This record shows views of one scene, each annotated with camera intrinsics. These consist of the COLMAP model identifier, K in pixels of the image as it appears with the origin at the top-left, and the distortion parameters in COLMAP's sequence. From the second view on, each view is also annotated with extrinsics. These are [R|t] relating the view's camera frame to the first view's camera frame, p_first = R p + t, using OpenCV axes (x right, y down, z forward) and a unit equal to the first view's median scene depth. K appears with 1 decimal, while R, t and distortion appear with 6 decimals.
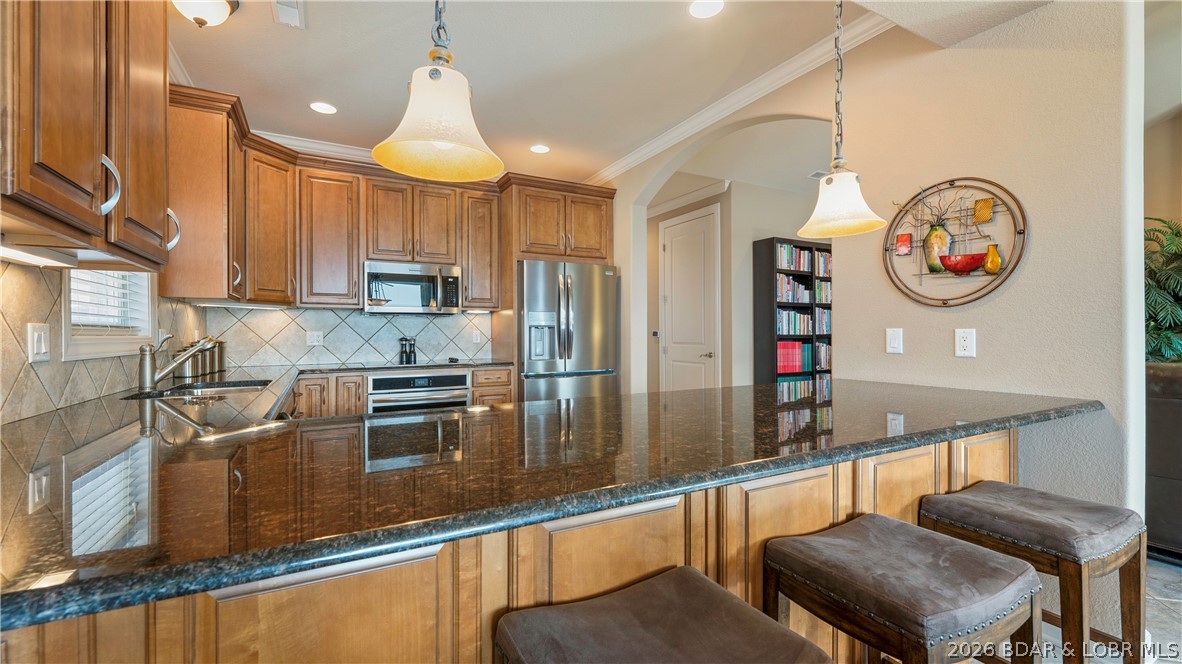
lens RADIAL K [[485.4, 0, 577.4], [0, 485.4, 332.9], [0, 0, 1]] dist [0.006885, -0.001607]
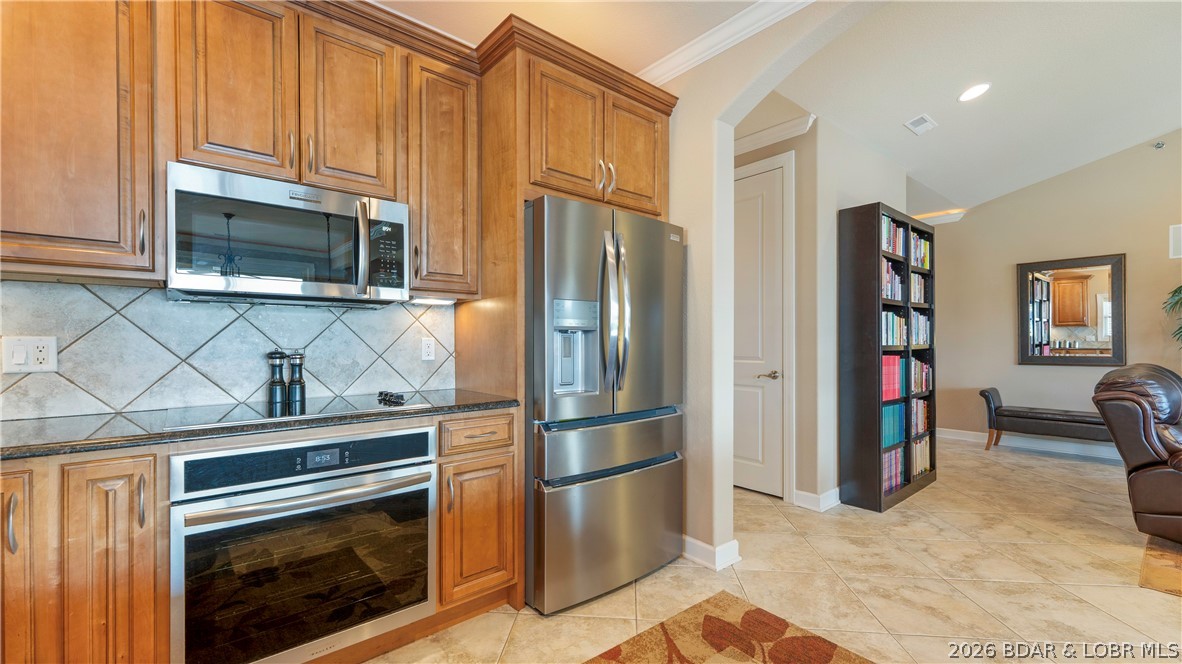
lens RADIAL K [[485.4, 0, 579.6], [0, 485.4, 345.3], [0, 0, 1]] dist [0.006885, -0.001607]
pose [[0.978032, 0.001027, 0.208451, -0.173667], [-0.002080, 0.999986, 0.004834, 0.001101], [-0.208443, -0.005162, 0.978021, 0.491436]]
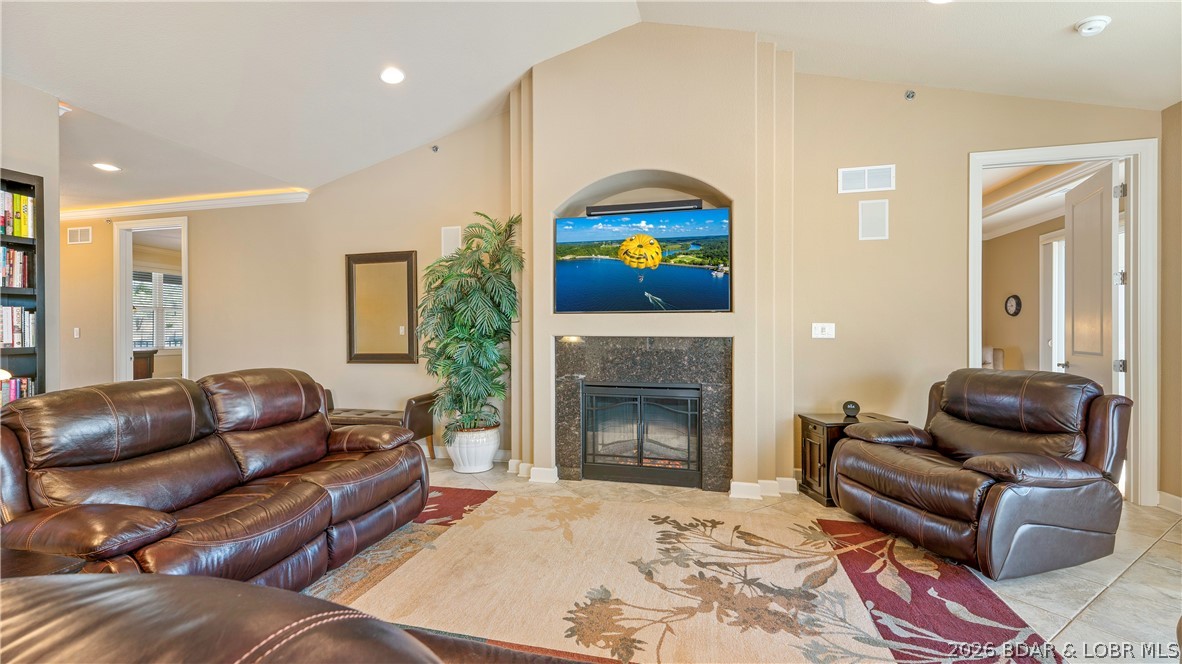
lens RADIAL K [[485.4, 0, 580.9], [0, 485.4, 329.2], [0, 0, 1]] dist [0.006885, -0.001607]
pose [[0.664210, 0.002411, 0.747542, 0.712851], [0.002094, 0.999985, -0.005086, -0.019367], [-0.747543, 0.004943, 0.664195, 0.294206]]
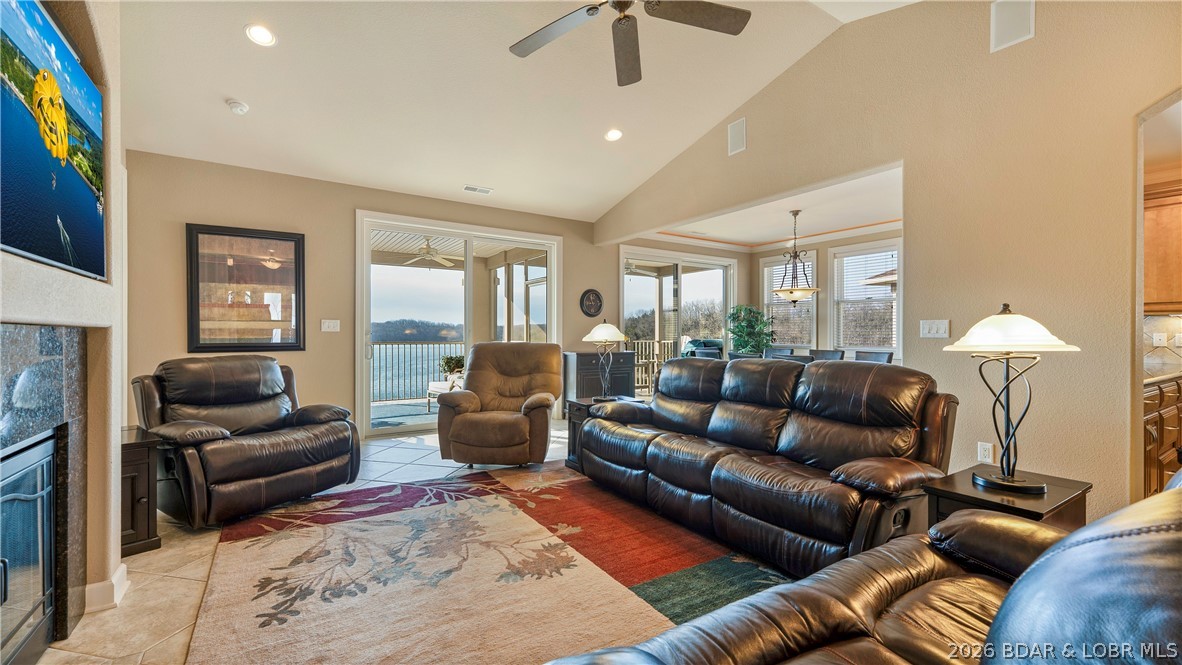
lens RADIAL K [[485.4, 0, 578.0], [0, 485.4, 334.9], [0, 0, 1]] dist [0.006885, -0.001607]
pose [[-0.996821, -0.002297, -0.079636, 1.103092], [-0.002810, 0.999976, 0.006326, -0.008432], [0.079620, 0.006530, -0.996804, 1.207916]]
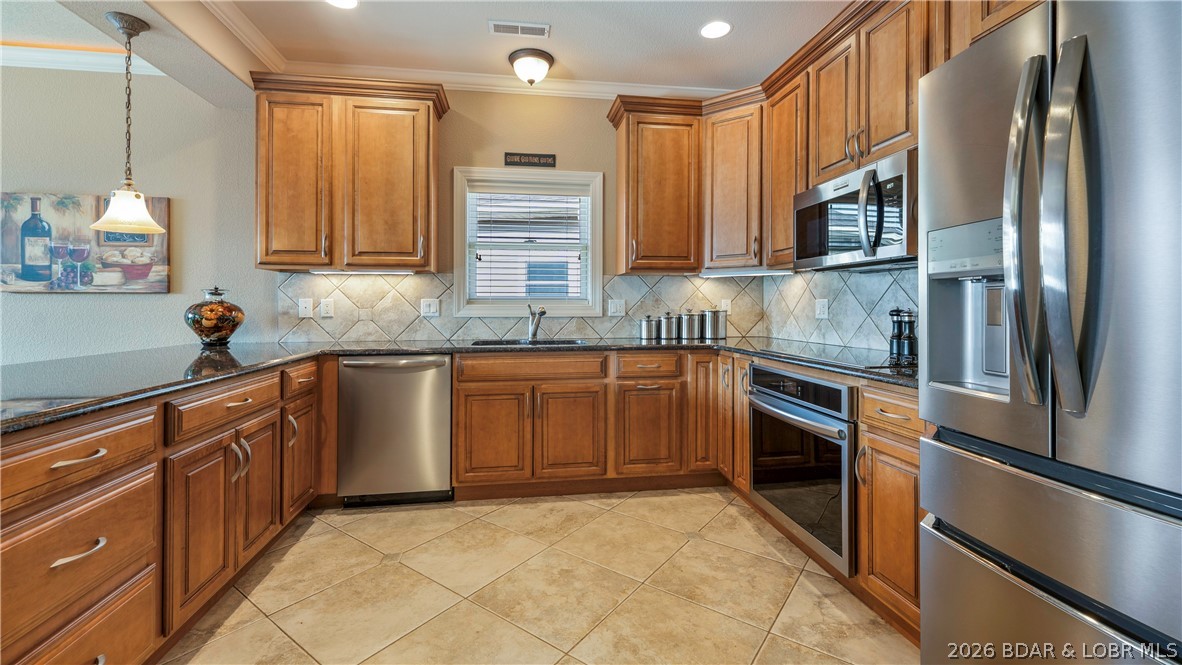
lens RADIAL K [[485.4, 0, 583.1], [0, 485.4, 303.0], [0, 0, 1]] dist [0.006885, -0.001607]
pose [[-0.325003, -0.000961, -0.945712, 0.271351], [0.004252, 0.999988, -0.002477, 0.002344], [0.945703, -0.004826, -0.324995, 0.862693]]
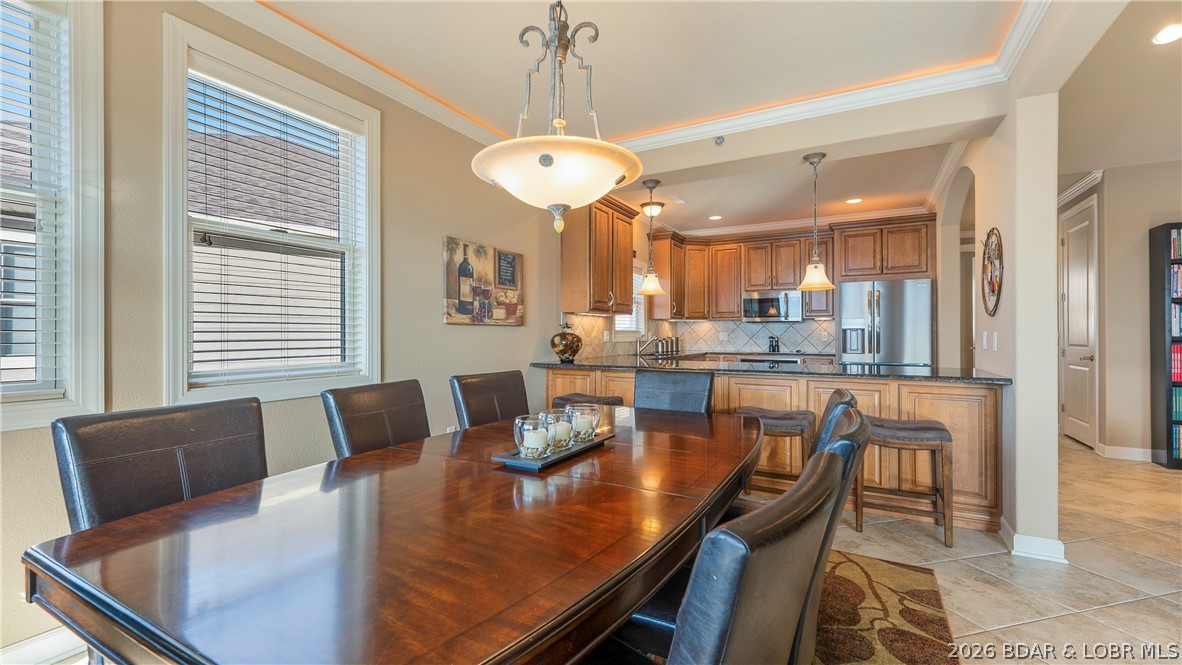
lens RADIAL K [[485.4, 0, 580.3], [0, 485.4, 328.7], [0, 0, 1]] dist [0.006885, -0.001607]
pose [[0.538334, -0.005664, -0.842713, 0.672705], [-0.000308, 0.999976, -0.006917, -0.004485], [0.842732, 0.003983, 0.538319, -0.407868]]
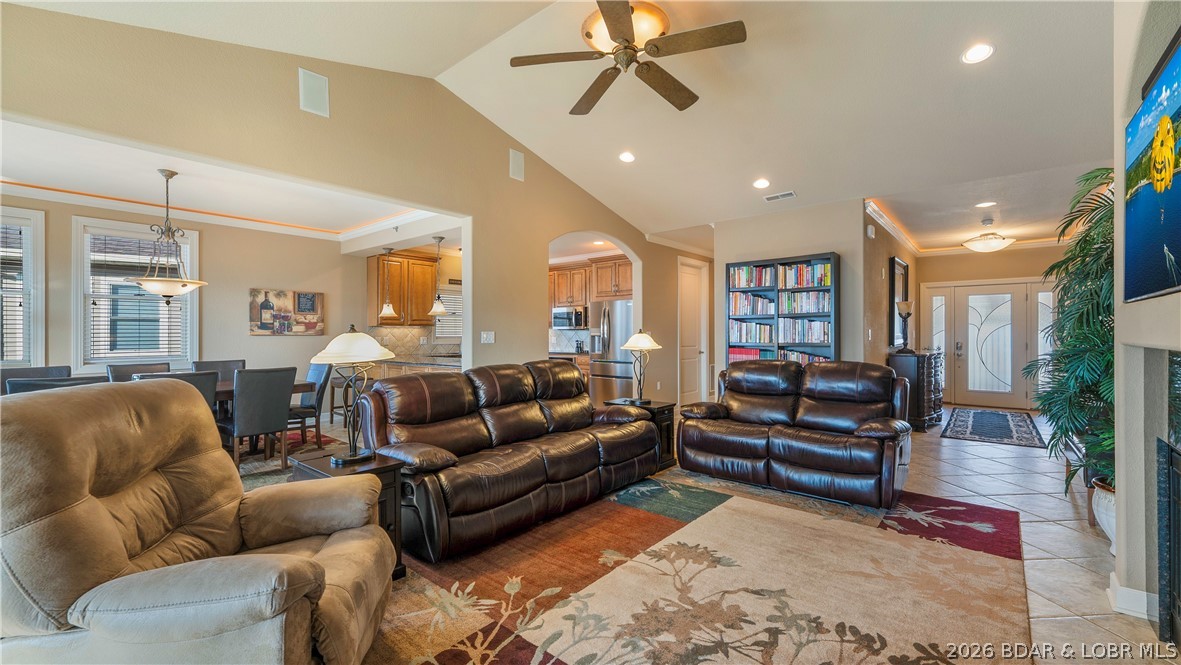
lens RADIAL K [[485.0, 0, 584.0], [0, 485.0, 332.5], [0, 0, 1]] dist [0.006885, -0.001607]
pose [[0.376101, 0.001269, -0.926578, 1.657712], [0.000805, 0.999998, 0.001697, -0.028444], [0.926578, -0.001384, 0.376099, 0.228008]]
